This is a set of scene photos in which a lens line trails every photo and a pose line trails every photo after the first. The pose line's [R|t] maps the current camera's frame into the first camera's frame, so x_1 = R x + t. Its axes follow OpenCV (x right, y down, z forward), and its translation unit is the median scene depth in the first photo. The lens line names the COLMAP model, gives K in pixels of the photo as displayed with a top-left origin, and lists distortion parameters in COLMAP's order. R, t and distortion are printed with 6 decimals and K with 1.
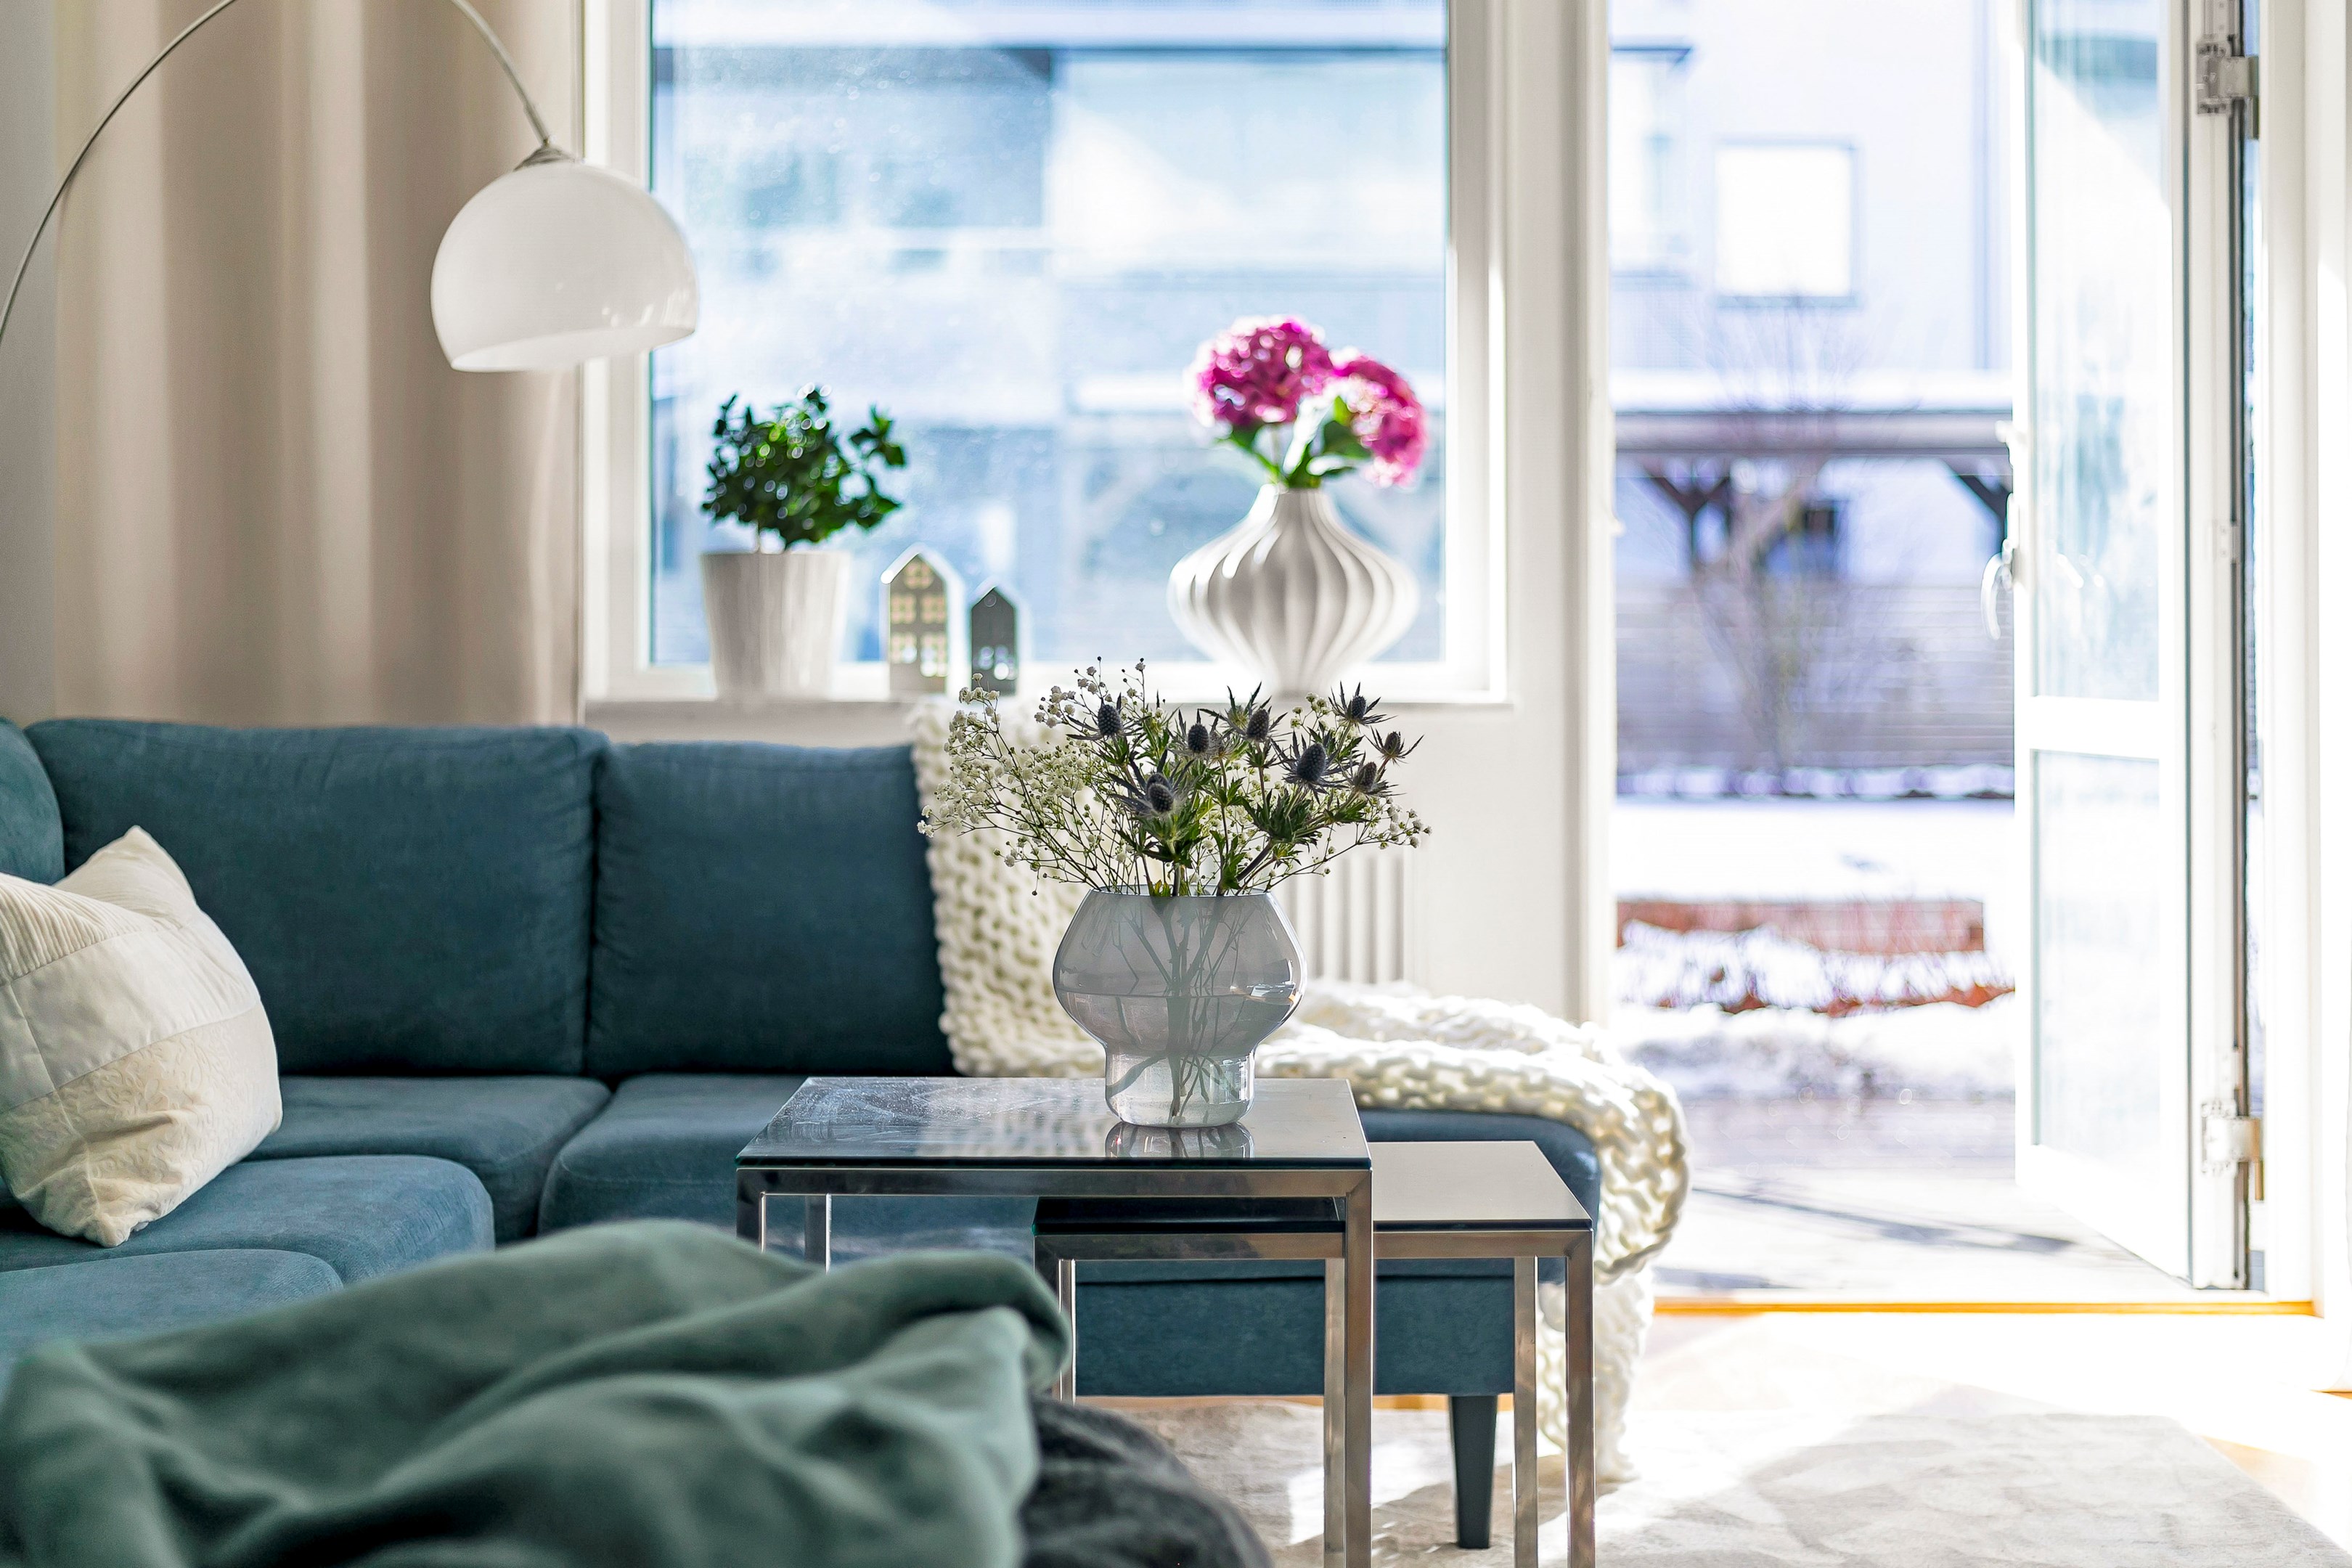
lens RADIAL K [[3526.0, 0, 1179.0], [0, 3526.0, 648.7], [0, 0, 1]] dist [0.019074, 0.000000]
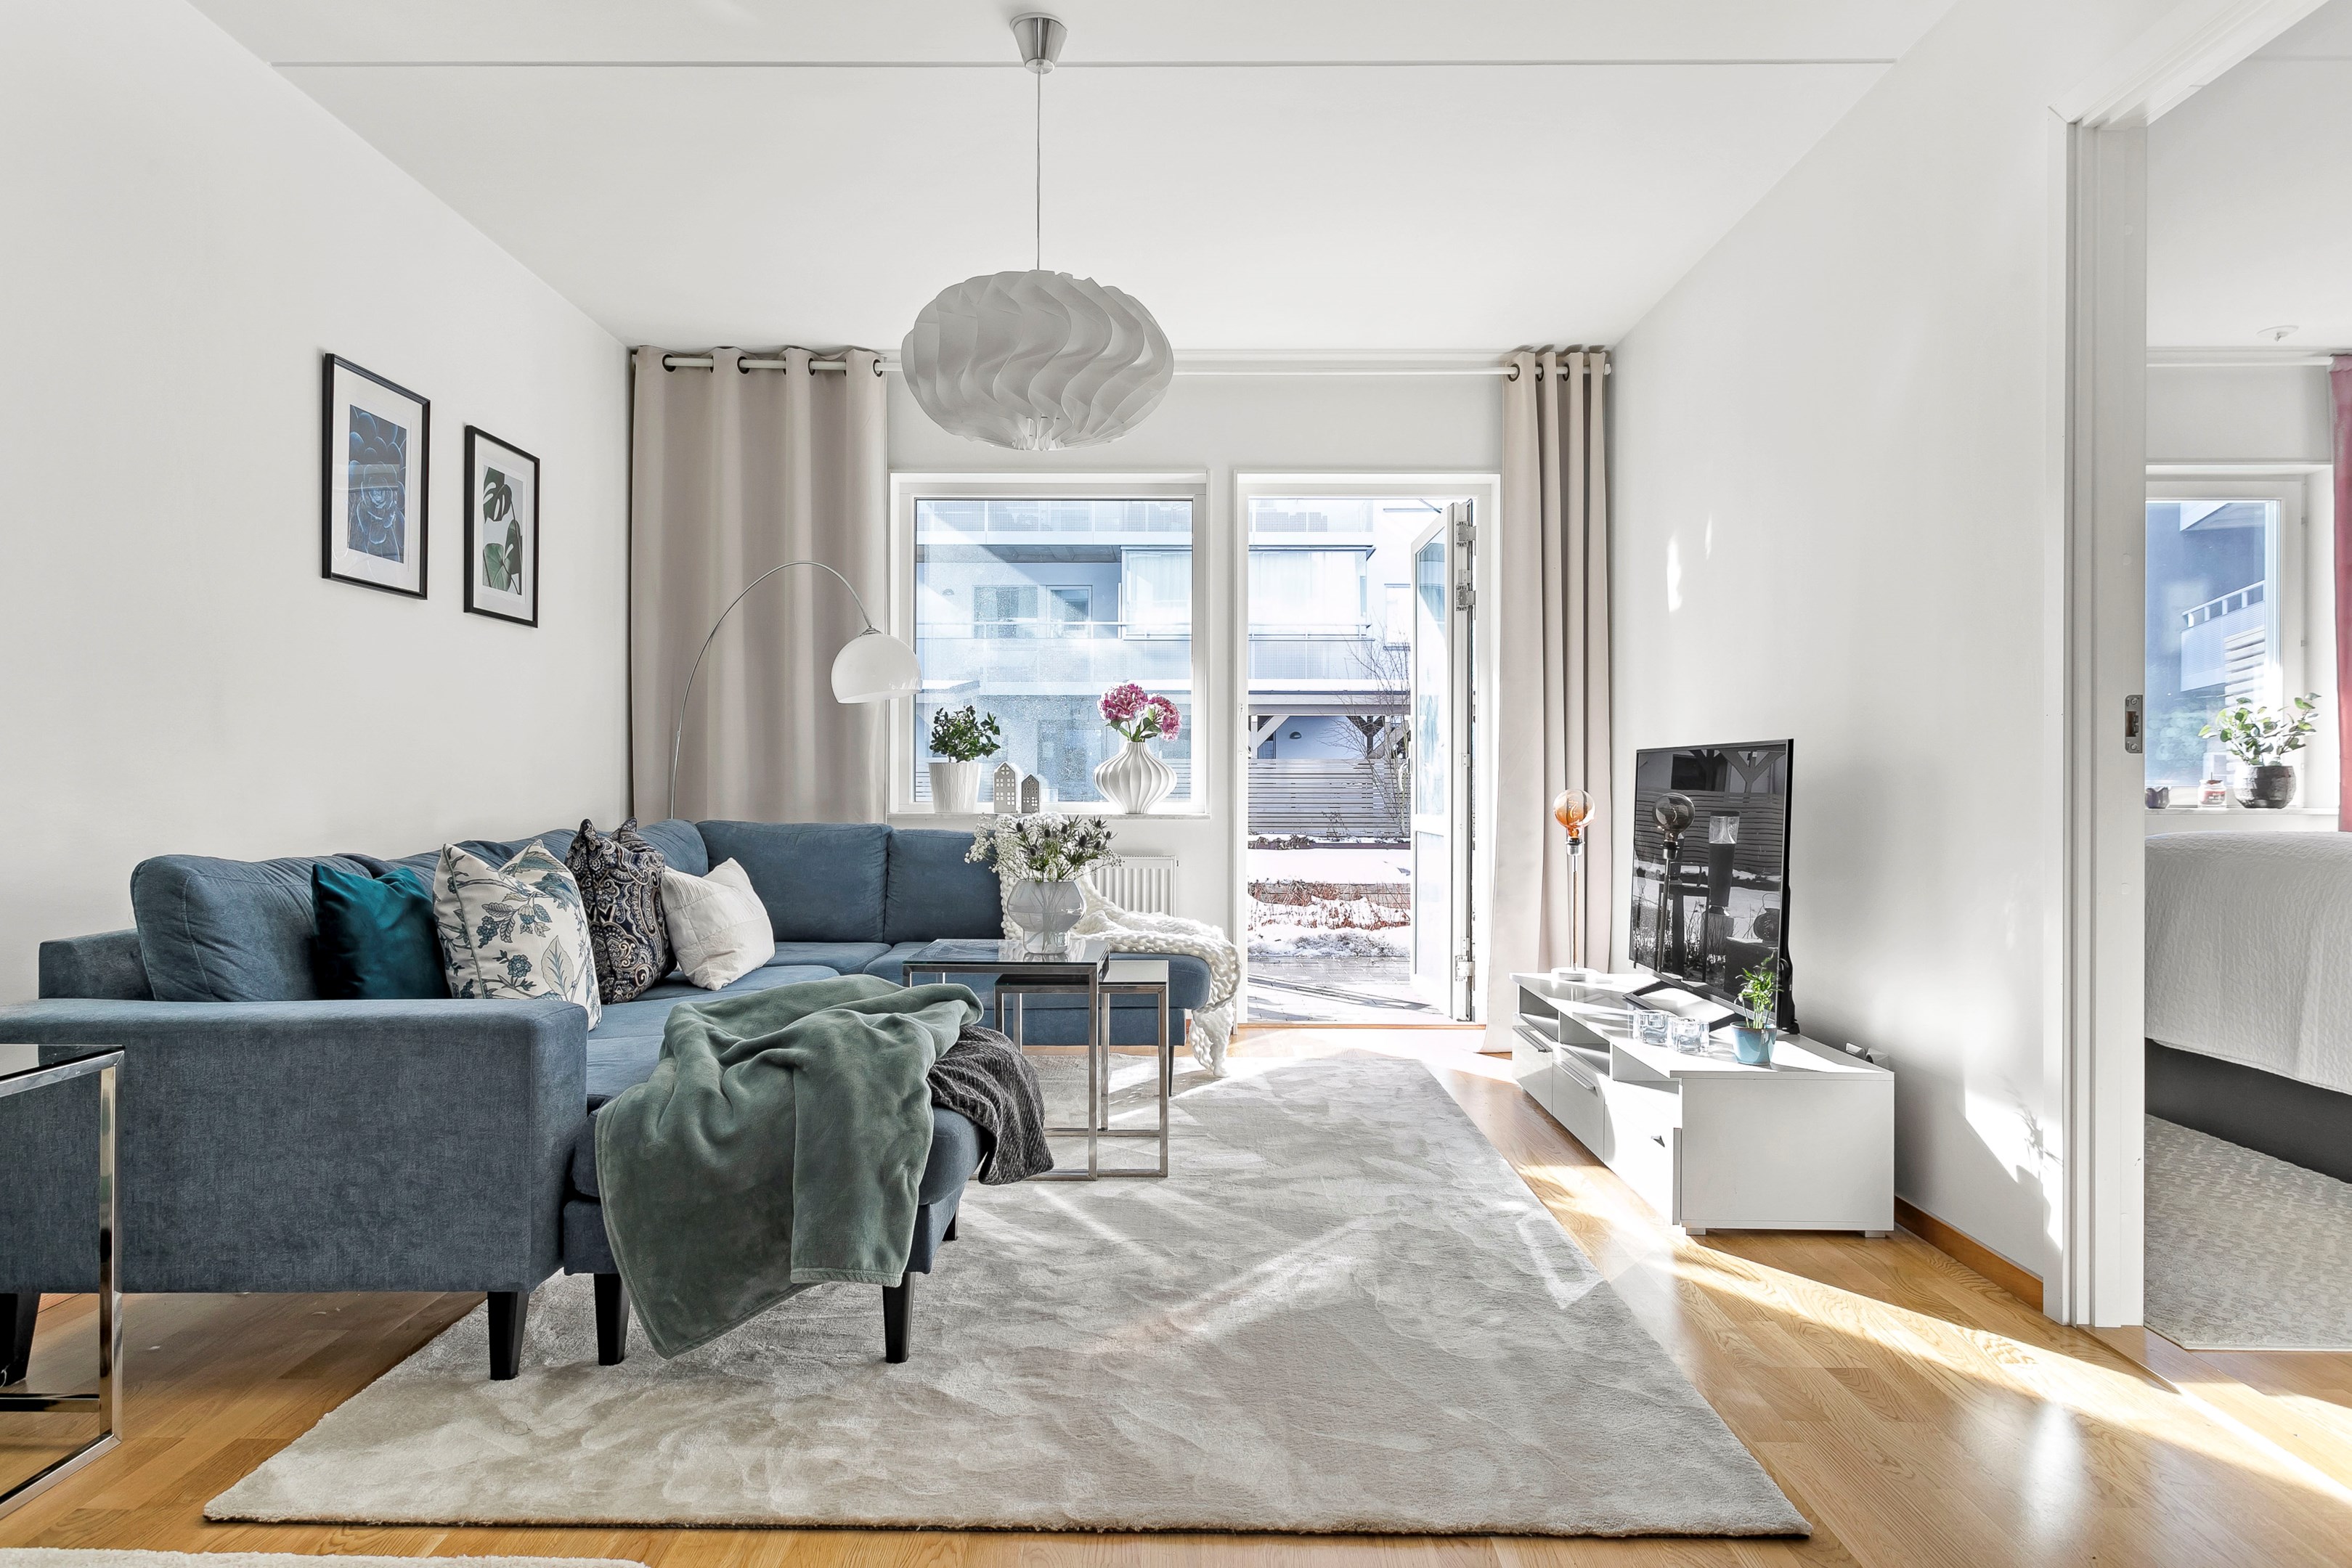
lens RADIAL K [[1449.4, 0, 1179.3], [0, 1449.4, 789.0], [0, 0, 1]] dist [0.002923, 0.006035]
pose [[0.999970, 0.003420, -0.006895, 0.085857], [-0.003388, 0.999984, 0.004583, -0.013516], [0.006910, -0.004559, 0.999966, -0.207935]]
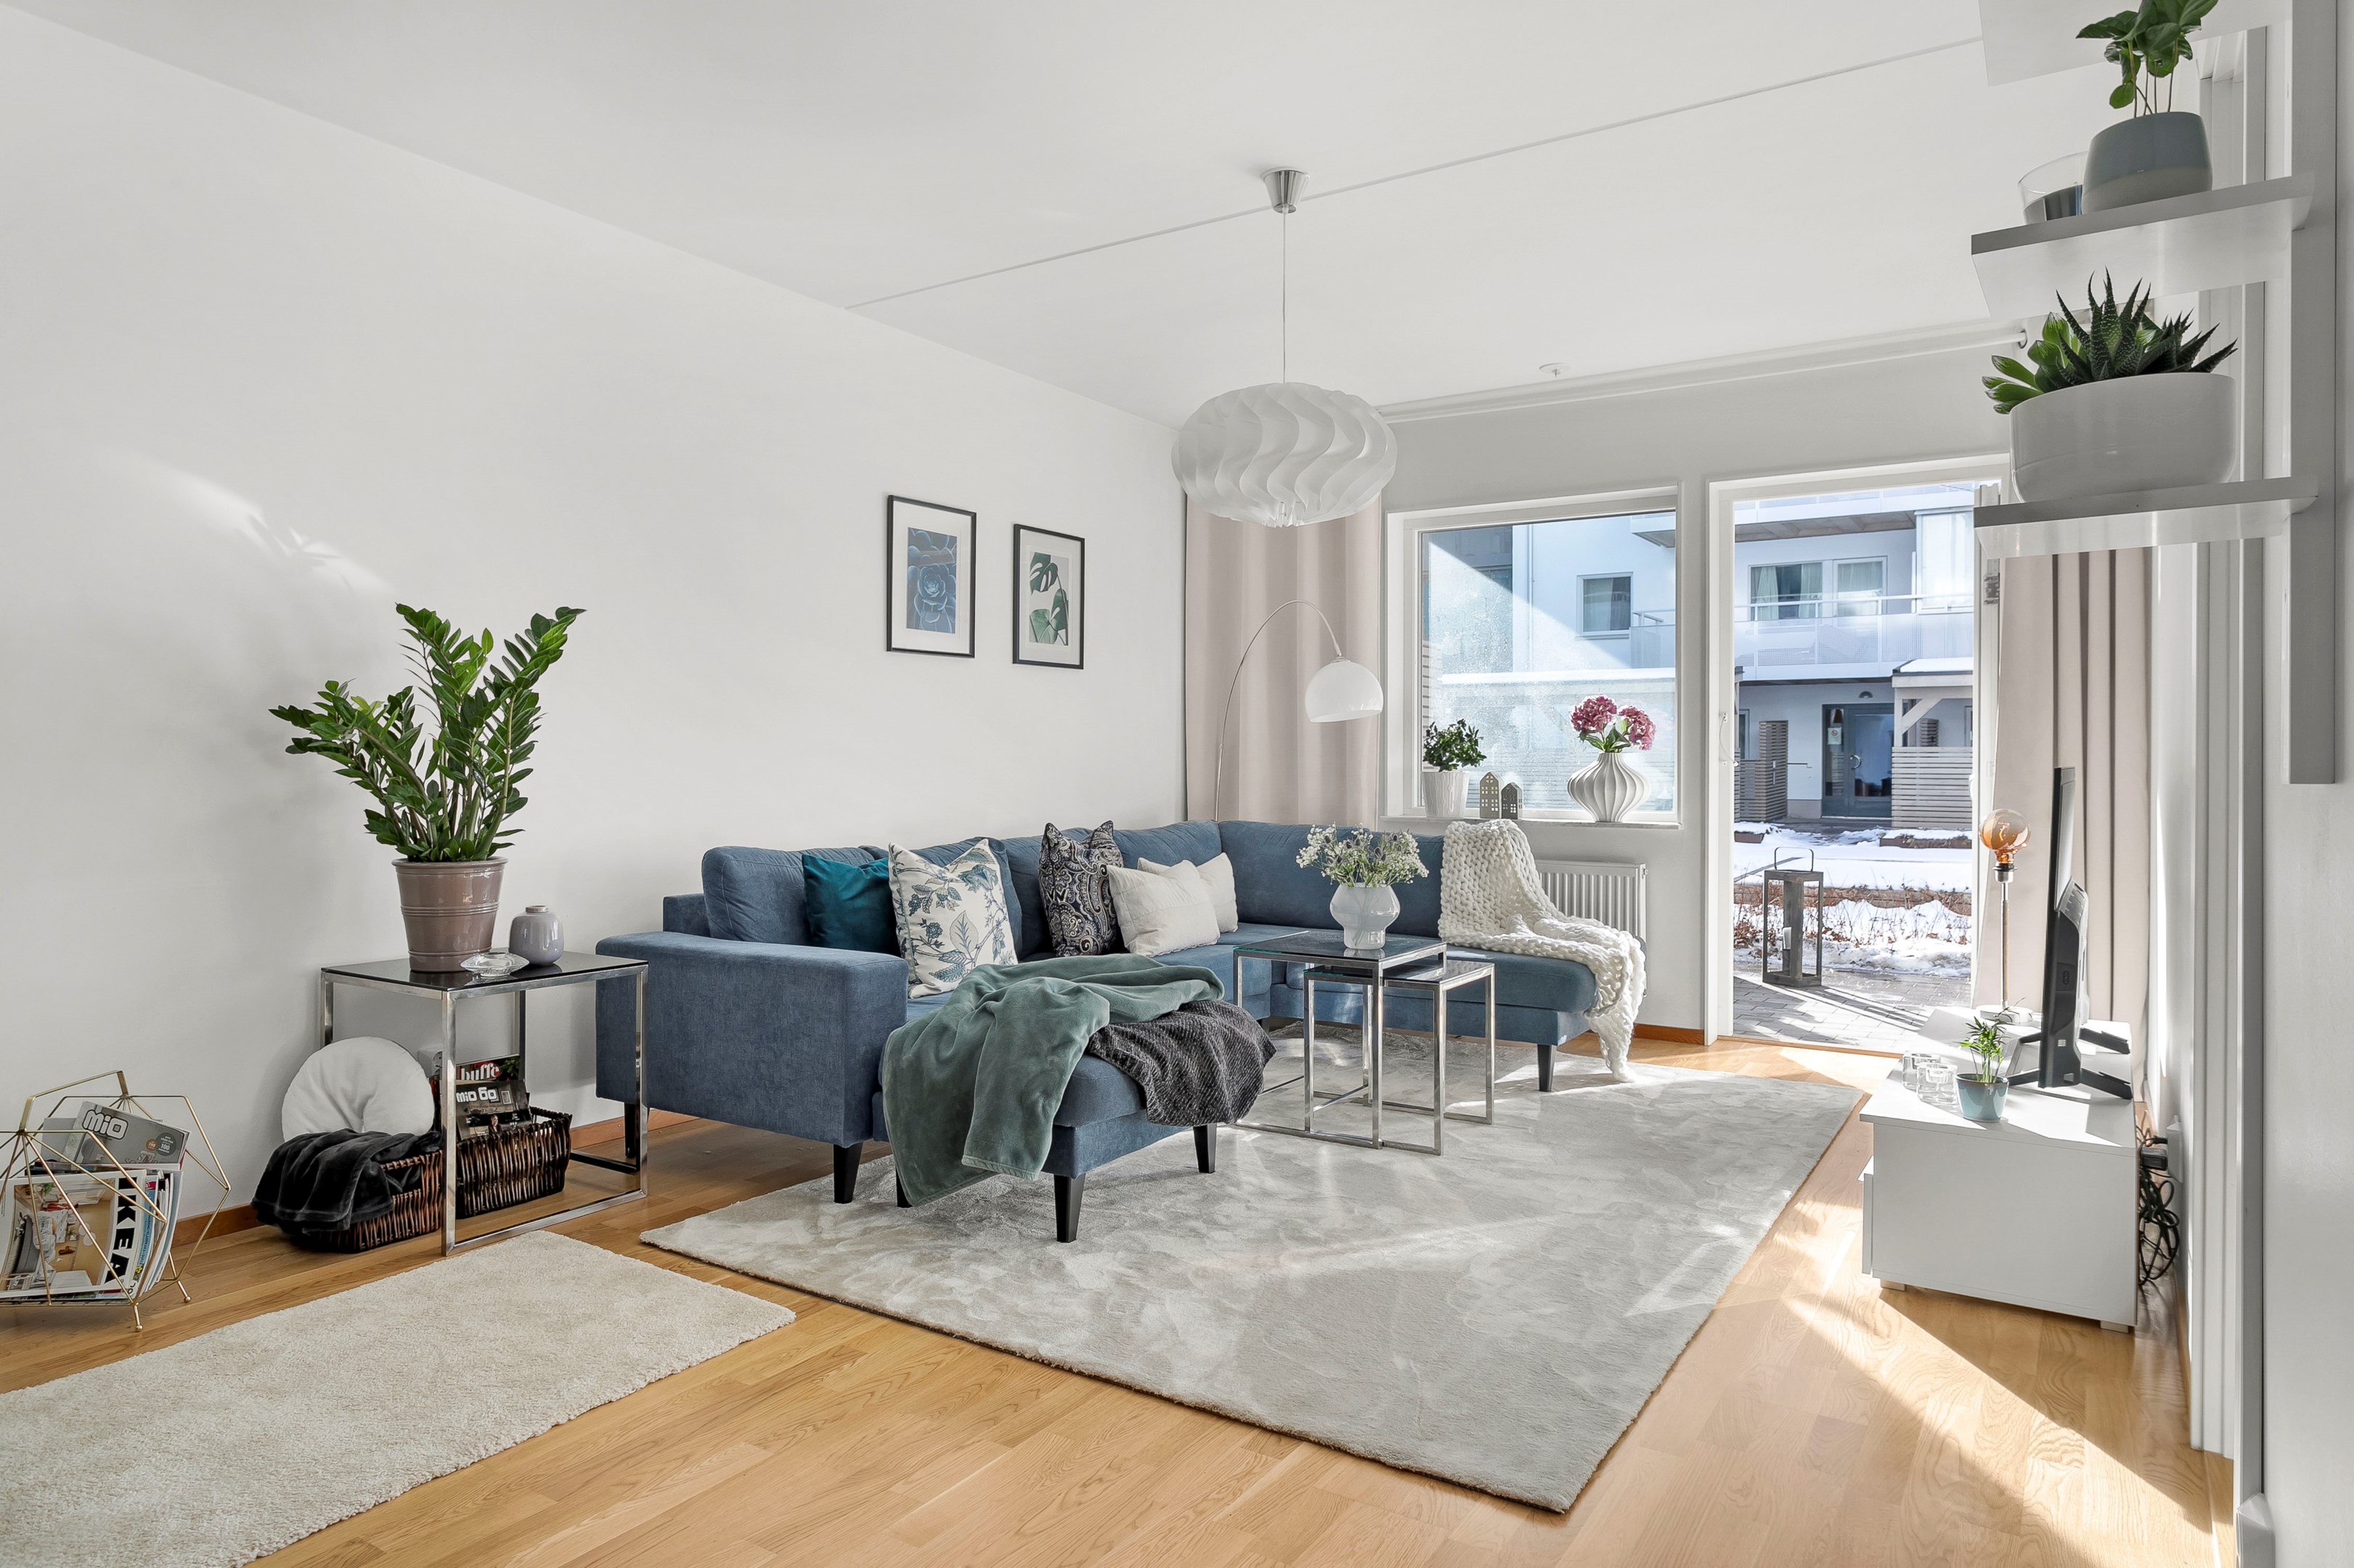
lens RADIAL K [[1450.7, 0, 1183.5], [0, 1450.7, 777.1], [0, 0, 1]] dist [0.002923, 0.006035]
pose [[0.840002, 0.010203, -0.542488, 0.440167], [-0.004908, 0.999925, 0.011207, -0.040201], [0.542562, -0.006752, 0.839989, -0.248917]]
